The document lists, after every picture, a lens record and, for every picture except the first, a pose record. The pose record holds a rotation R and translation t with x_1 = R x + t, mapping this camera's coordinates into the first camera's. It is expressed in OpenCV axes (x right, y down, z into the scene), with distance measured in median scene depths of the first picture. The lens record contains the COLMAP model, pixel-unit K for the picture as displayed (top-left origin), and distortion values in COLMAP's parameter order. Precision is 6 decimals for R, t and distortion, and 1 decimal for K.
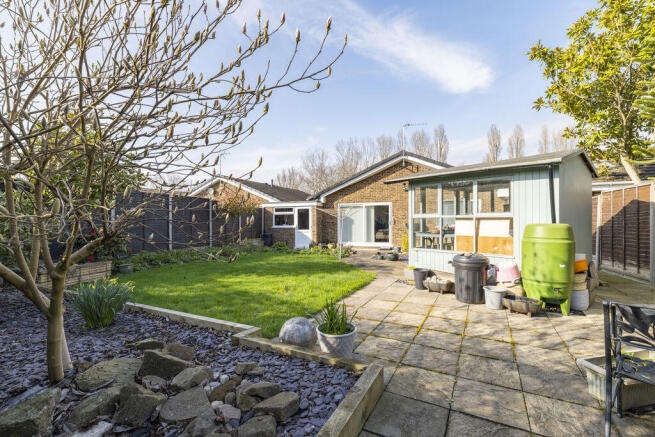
lens RADIAL K [[296.3, 0, 328.7], [0, 296.3, 218.1], [0, 0, 1]] dist [-0.000470, 0.001158]
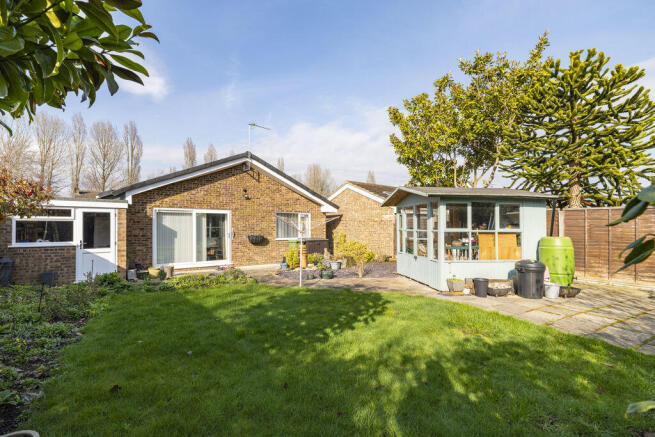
lens RADIAL K [[296.3, 0, 328.4], [0, 296.3, 223.5], [0, 0, 1]] dist [-0.000470, 0.001158]
pose [[0.540999, 0.026315, 0.840611, -0.326746], [-0.010612, 0.999644, -0.024464, 0.000009], [-0.840956, 0.004314, 0.541086, 0.310484]]
